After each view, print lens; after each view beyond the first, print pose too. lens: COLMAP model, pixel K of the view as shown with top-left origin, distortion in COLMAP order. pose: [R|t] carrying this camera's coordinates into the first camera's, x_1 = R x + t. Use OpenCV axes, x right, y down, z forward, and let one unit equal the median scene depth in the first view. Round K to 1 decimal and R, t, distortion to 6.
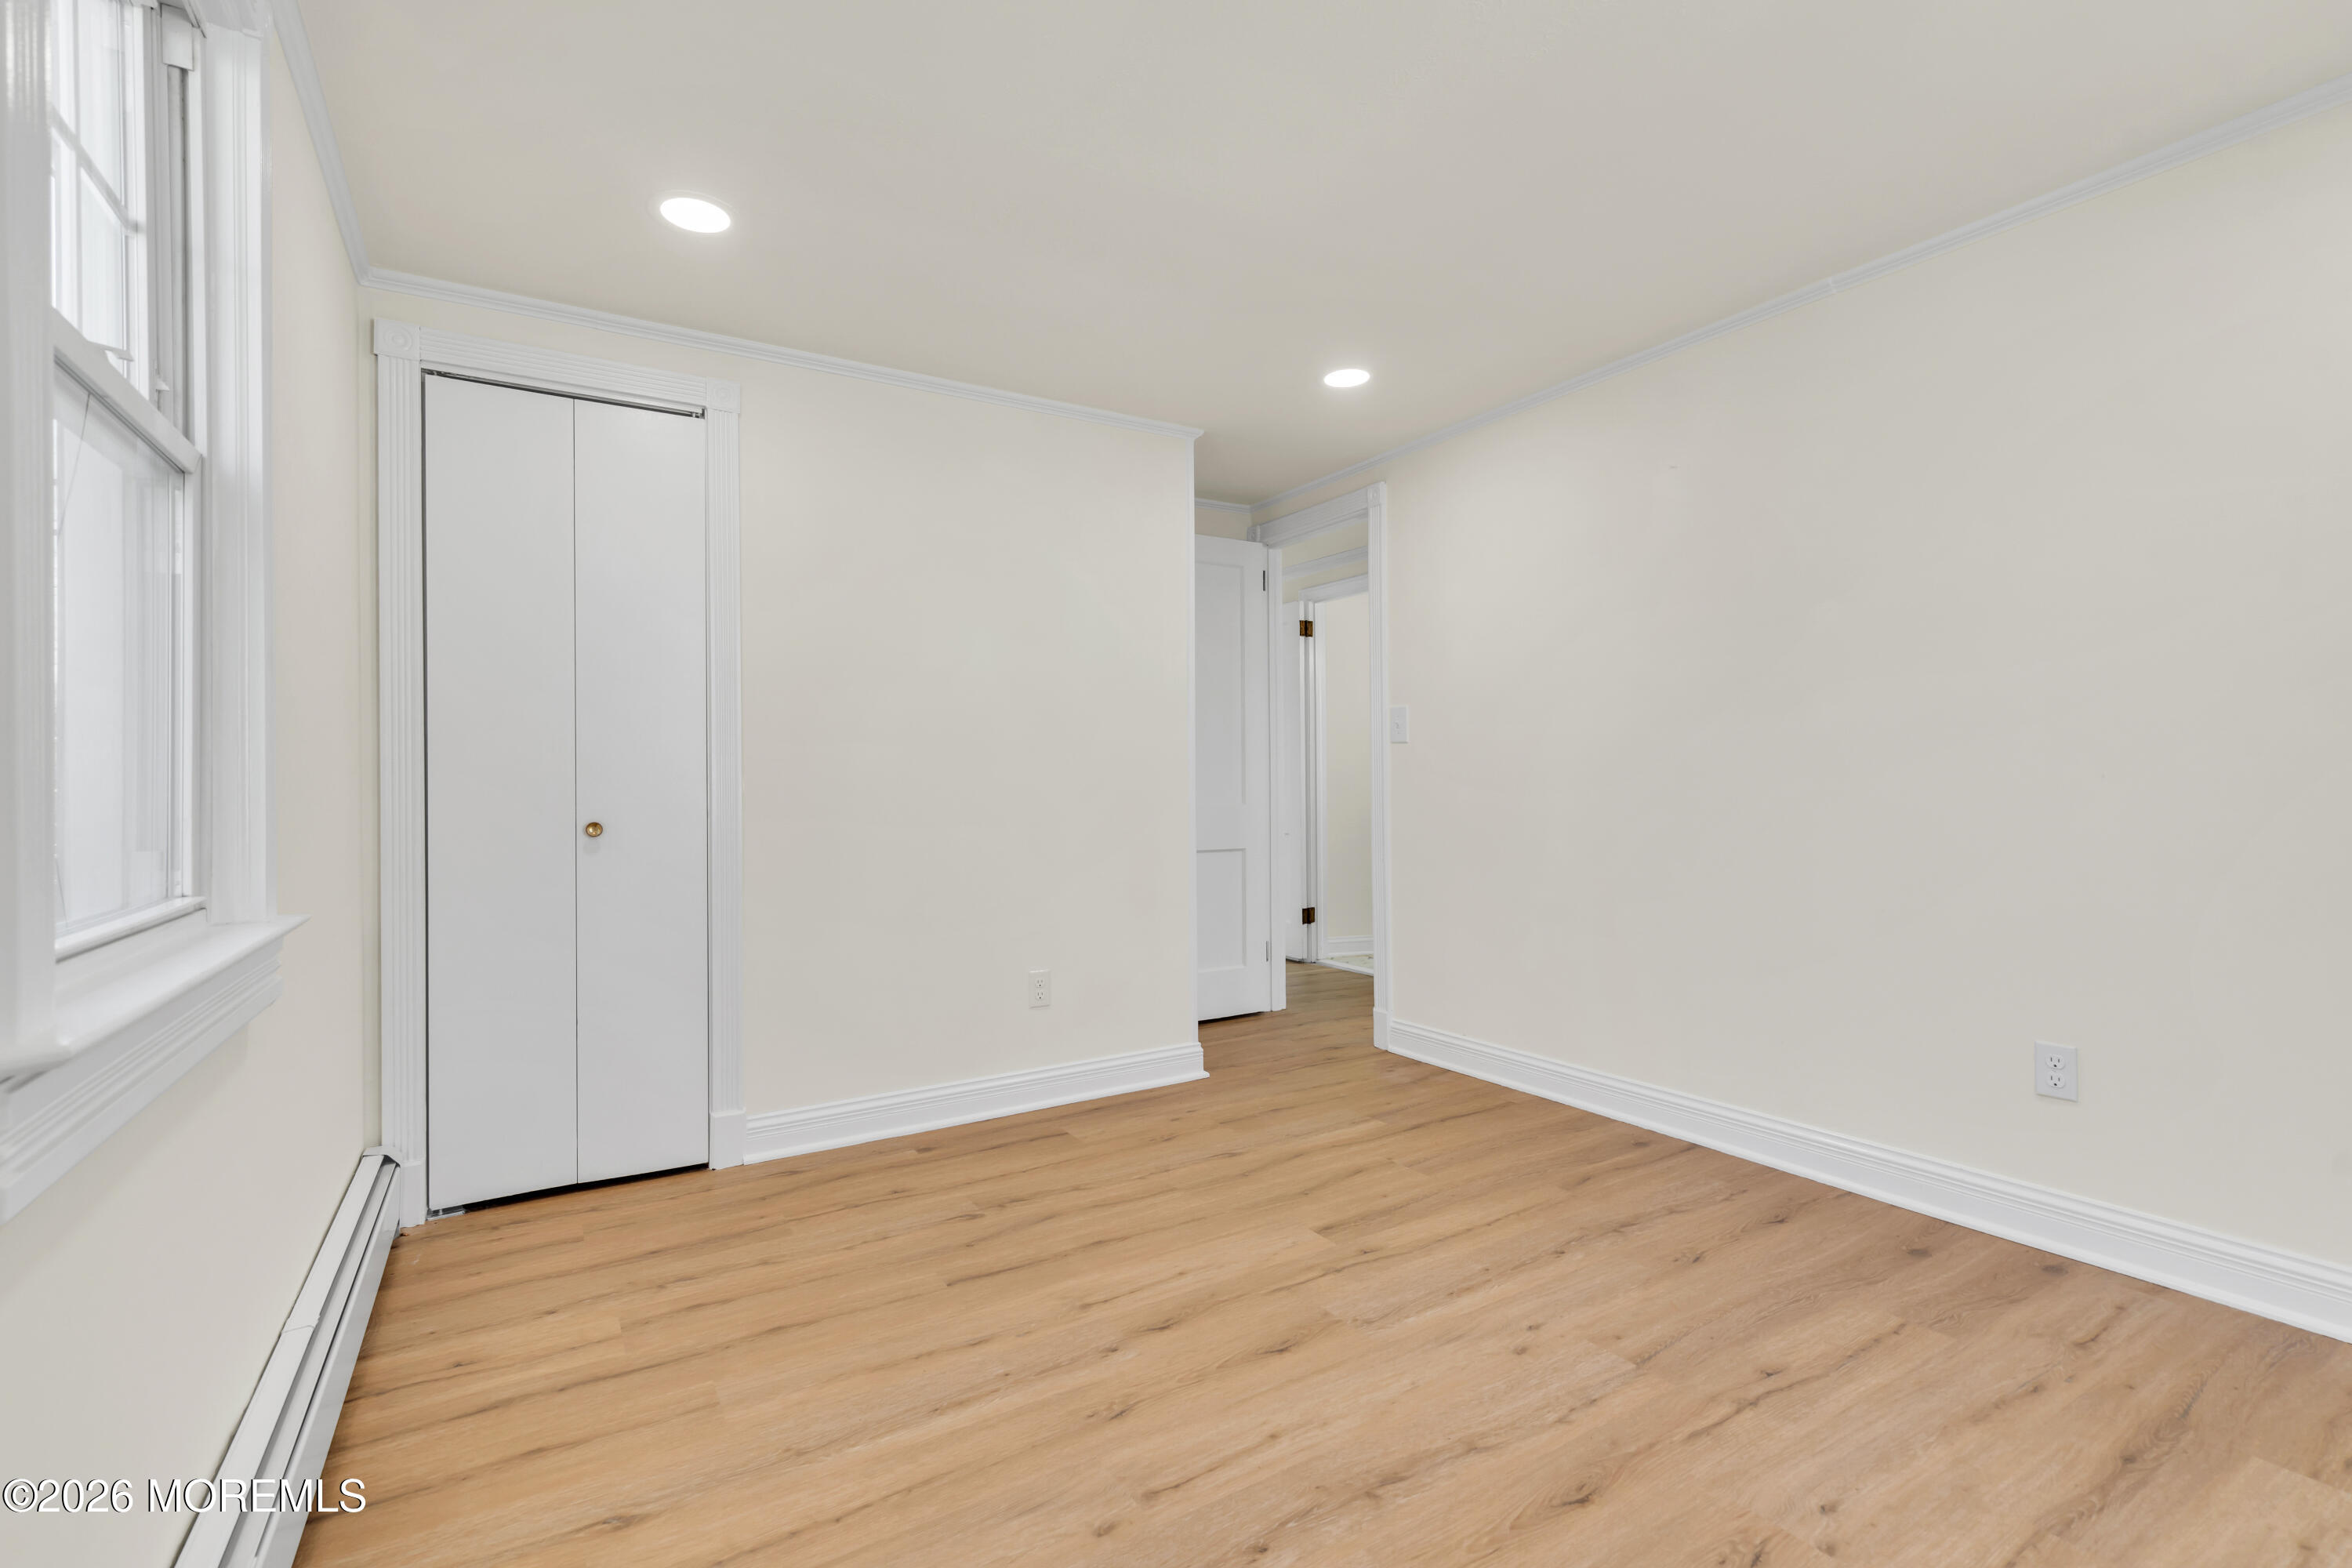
lens RADIAL K [[1063.1, 0, 1182.9], [0, 1063.1, 780.2], [0, 0, 1]] dist [0.002459, 0.002271]
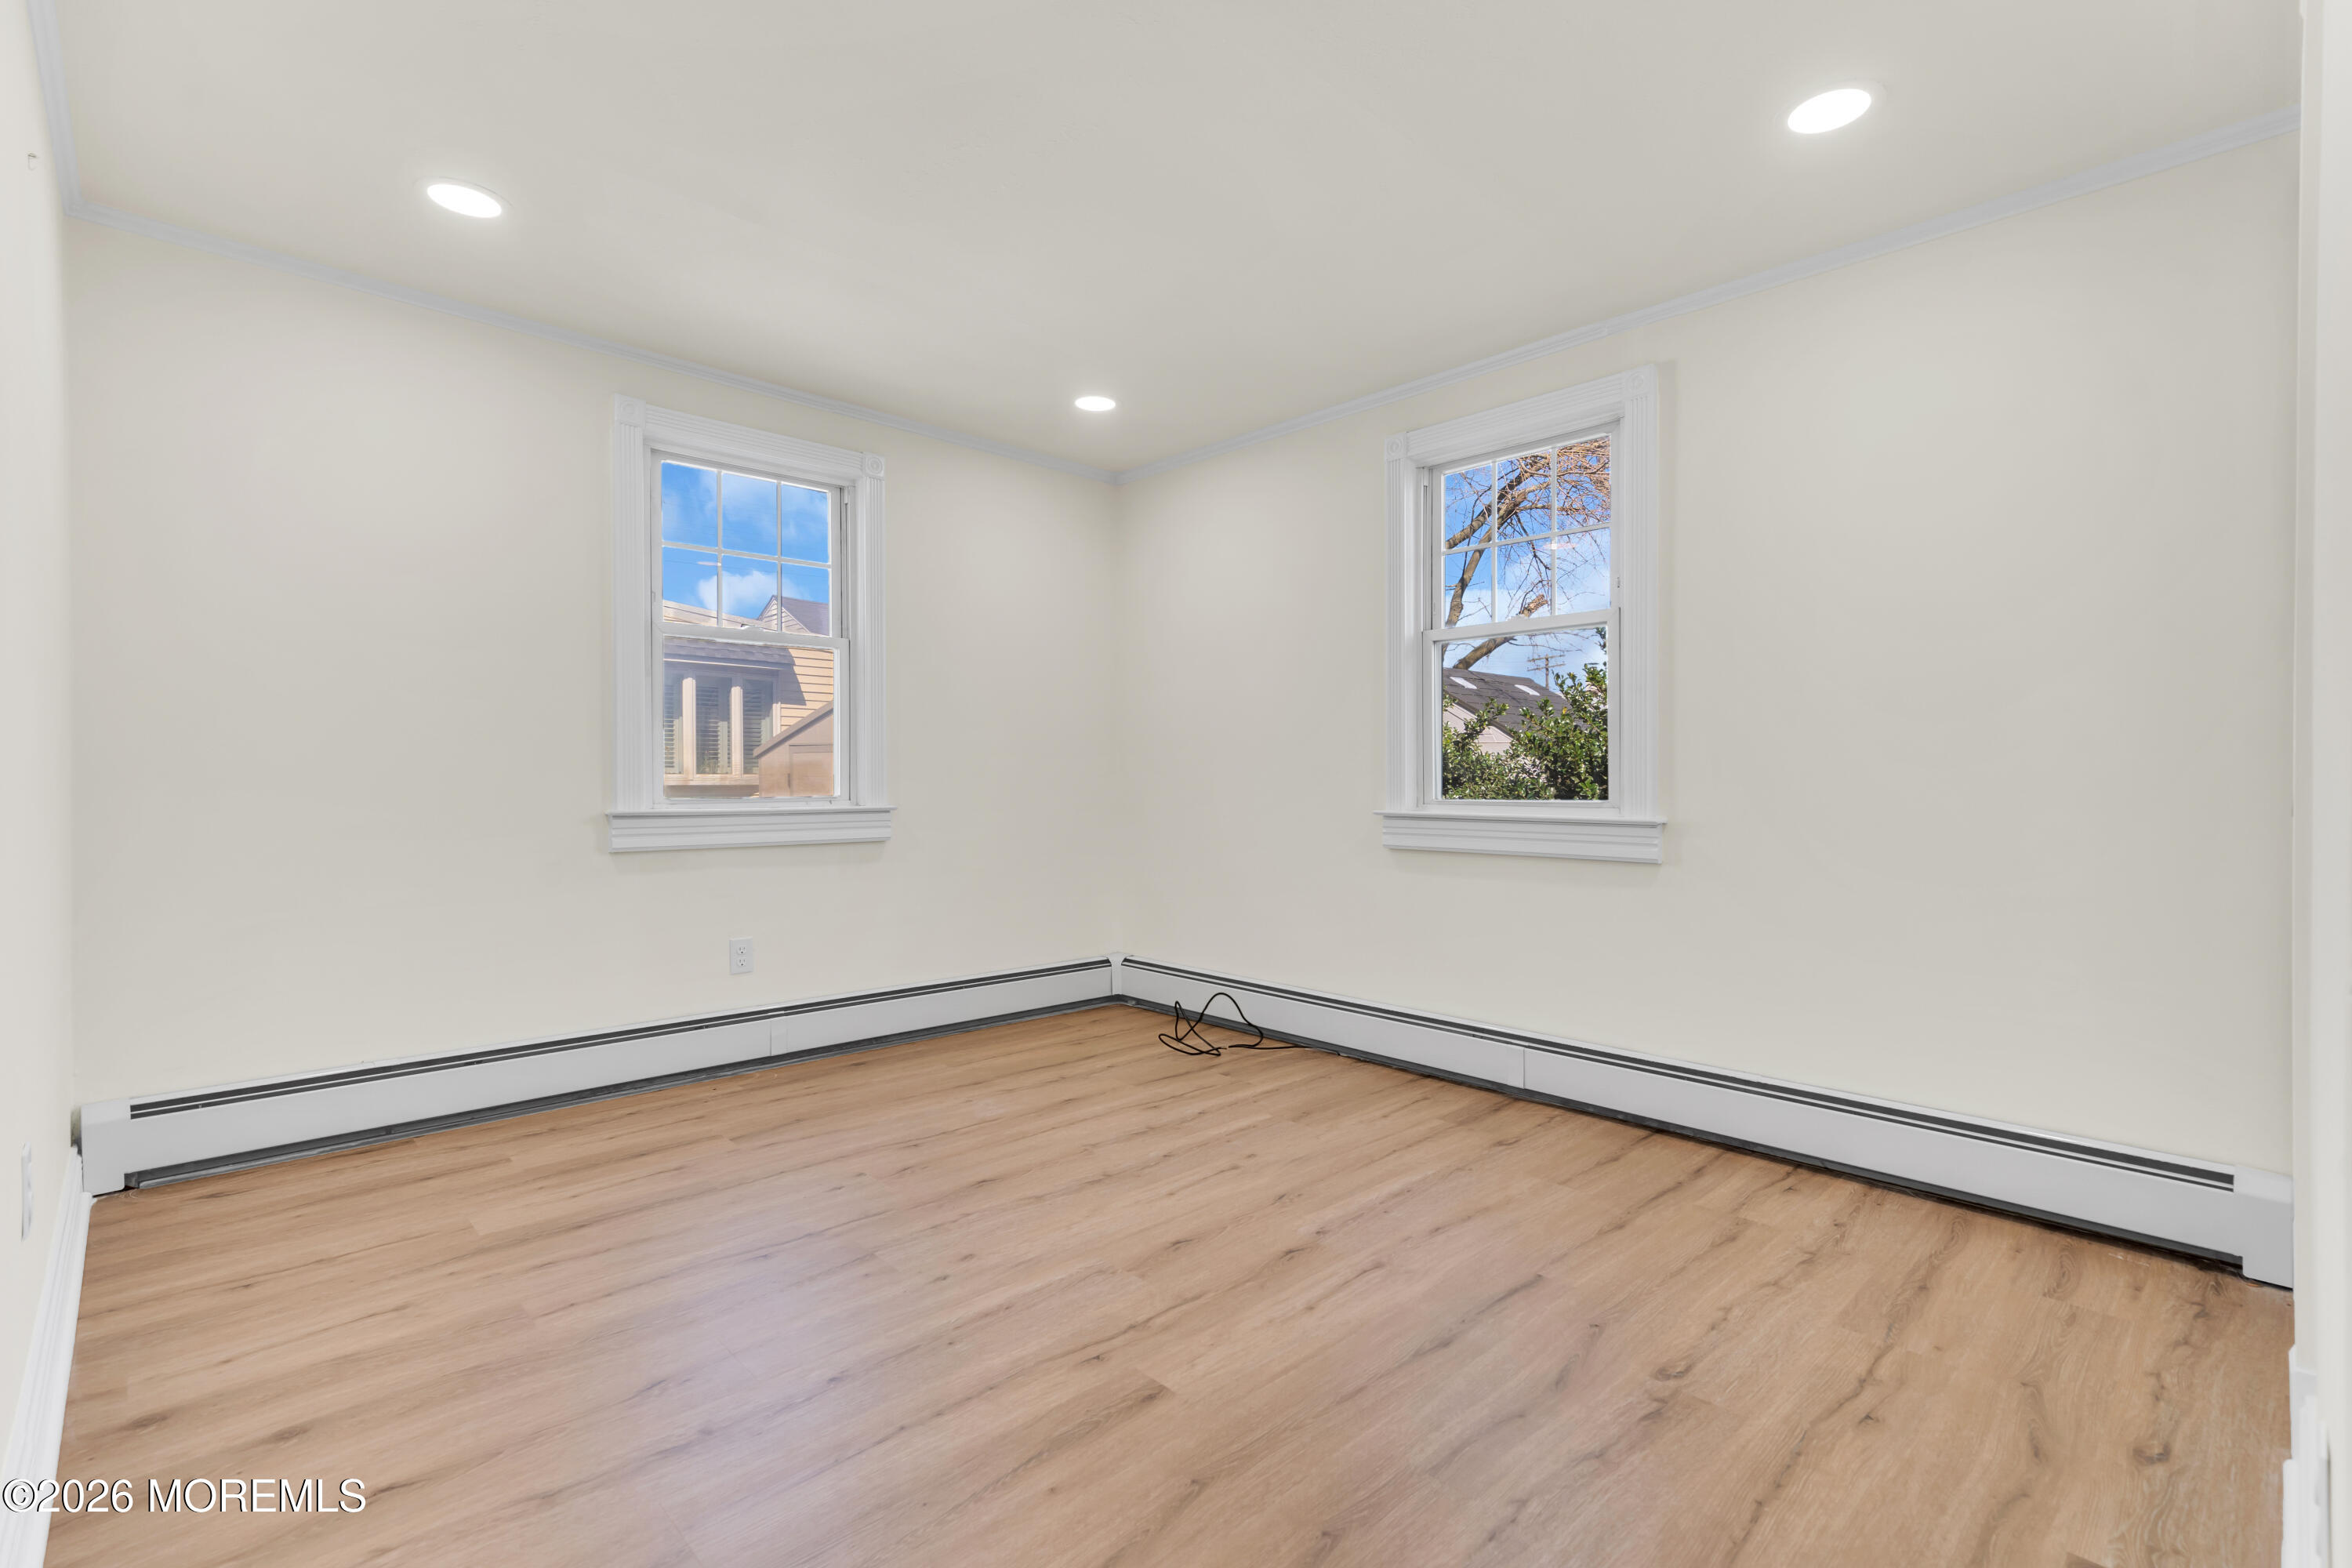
lens RADIAL K [[1063.1, 0, 1186.1], [0, 1063.1, 792.1], [0, 0, 1]] dist [0.002459, 0.002271]
pose [[-0.977232, 0.010881, -0.211892, 0.266431], [0.008580, 0.999894, 0.011776, 0.030671], [0.211998, 0.009690, -0.977222, 1.751740]]
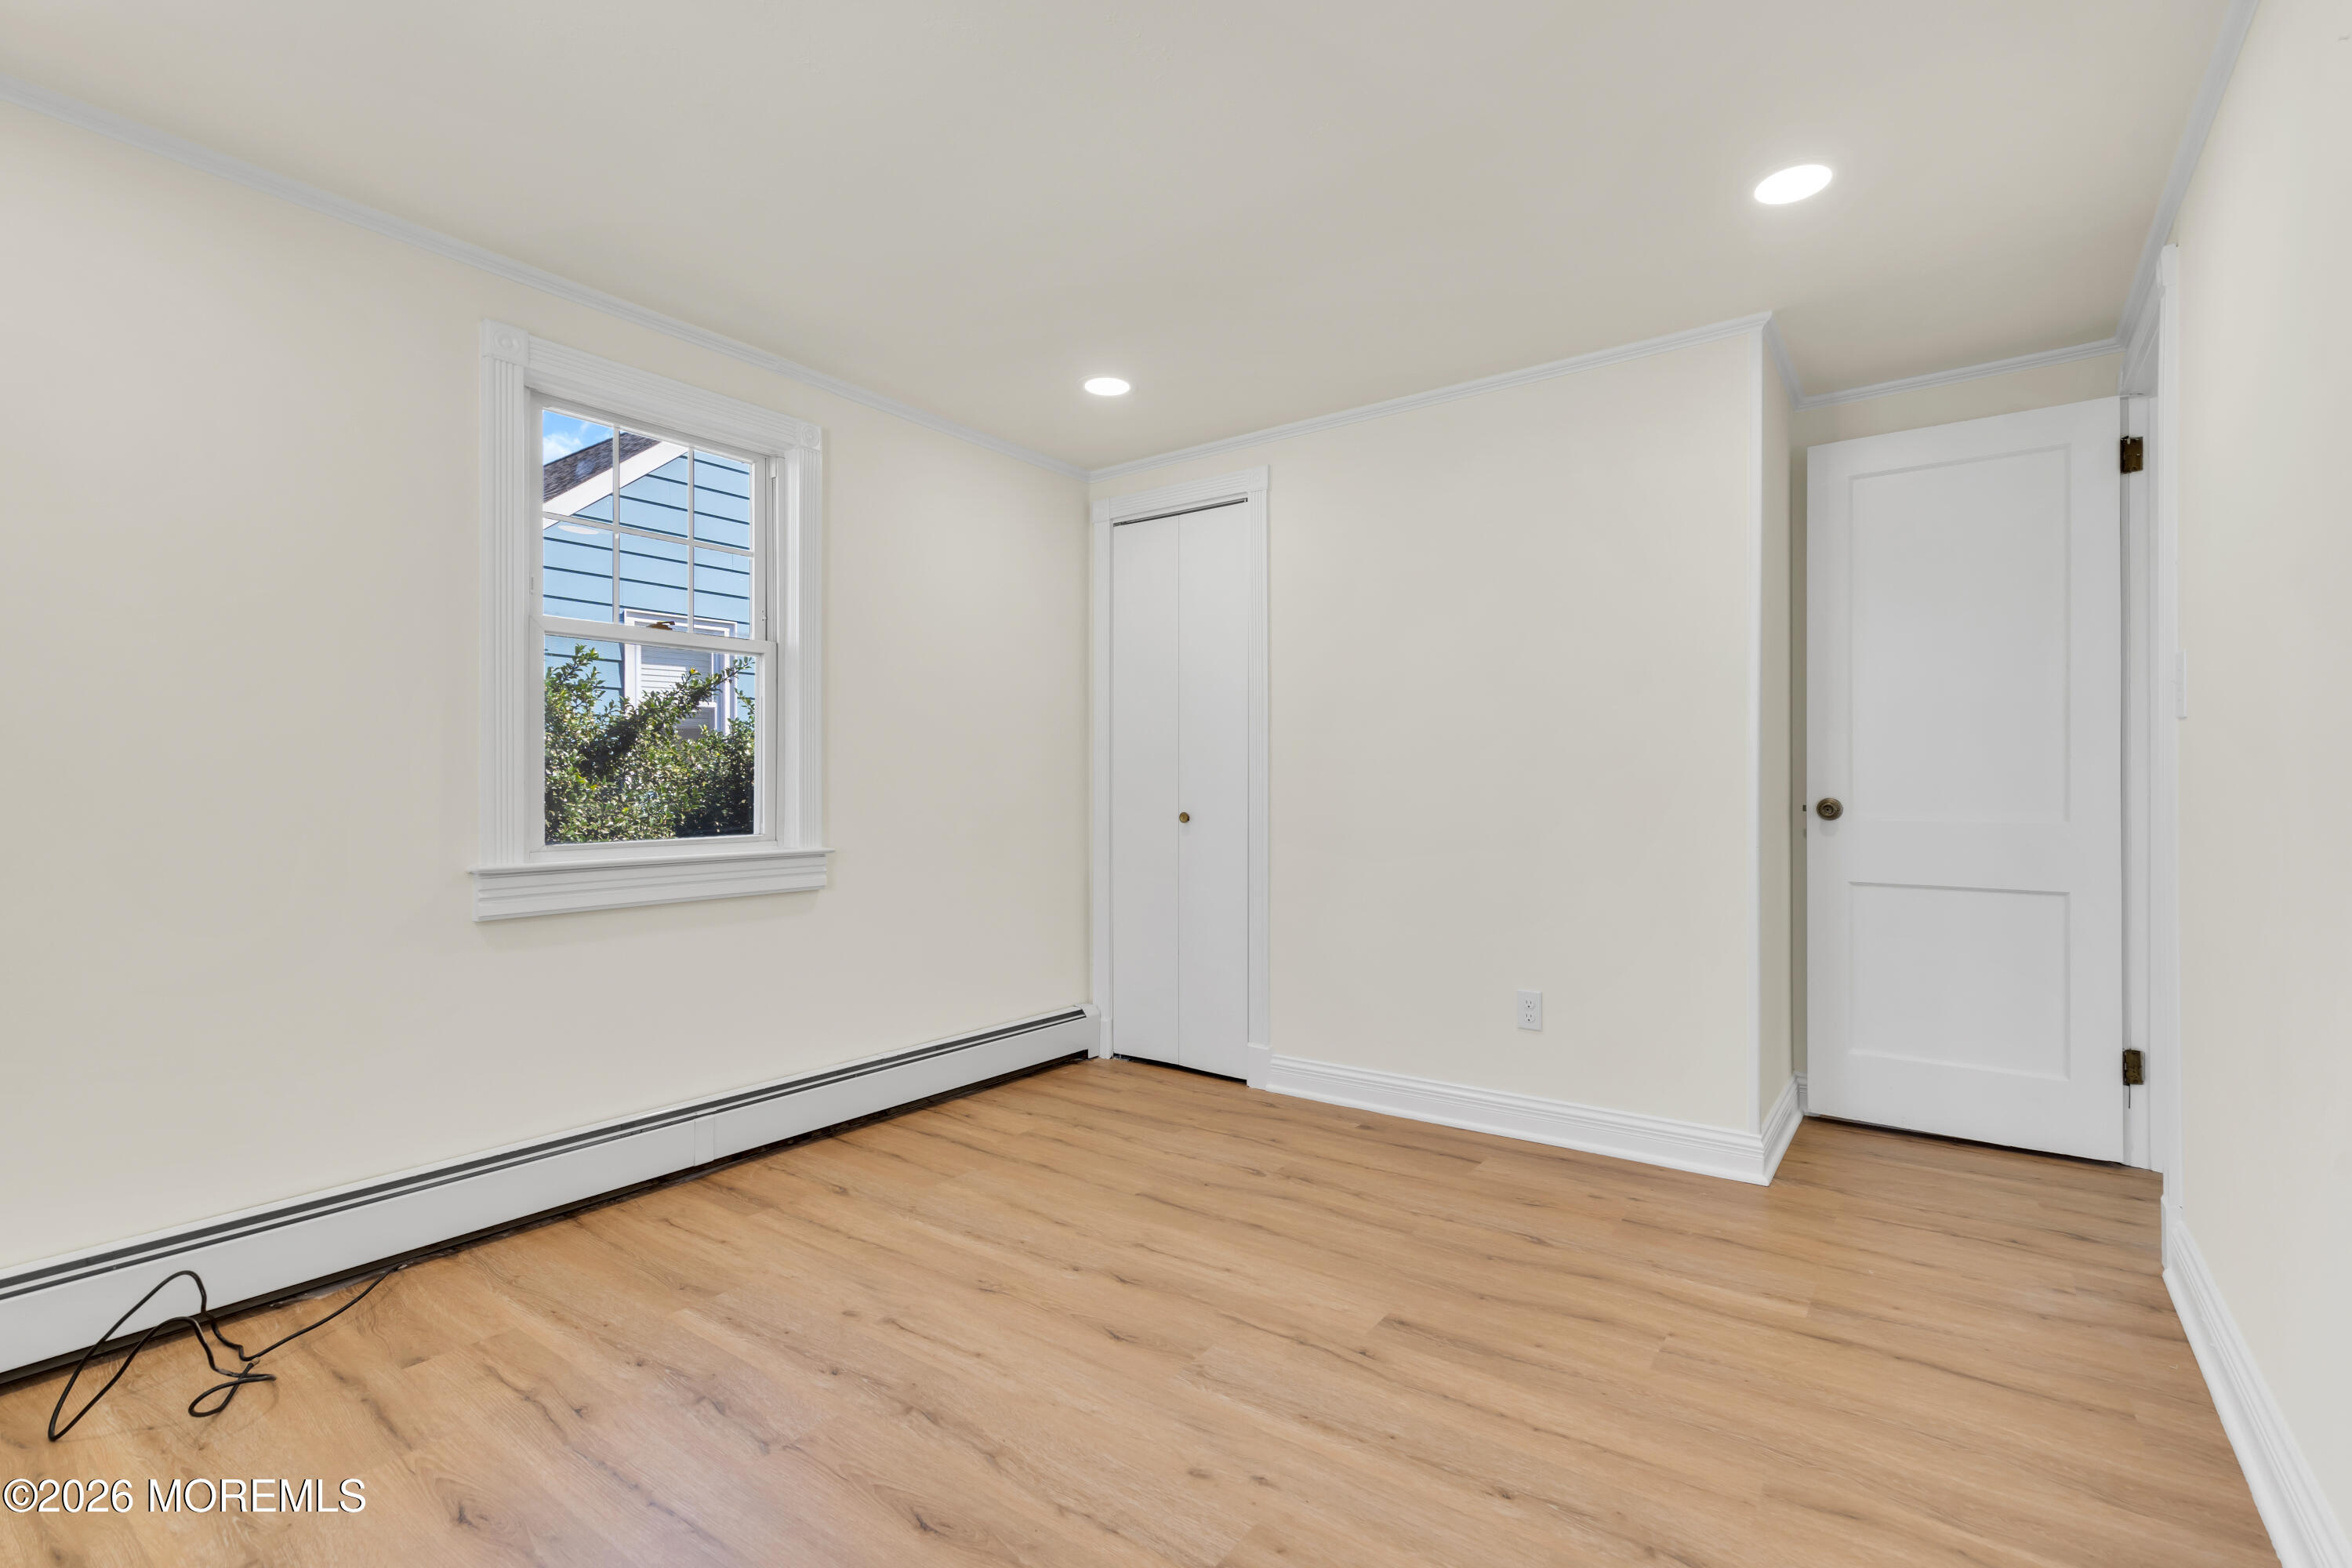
lens RADIAL K [[1063.1, 0, 1180.7], [0, 1063.1, 779.6], [0, 0, 1]] dist [0.002459, 0.002271]
pose [[0.374751, 0.002632, -0.927122, 0.892300], [0.001677, 0.999992, 0.003517, -0.010607], [0.927124, -0.002872, 0.374744, 0.554048]]
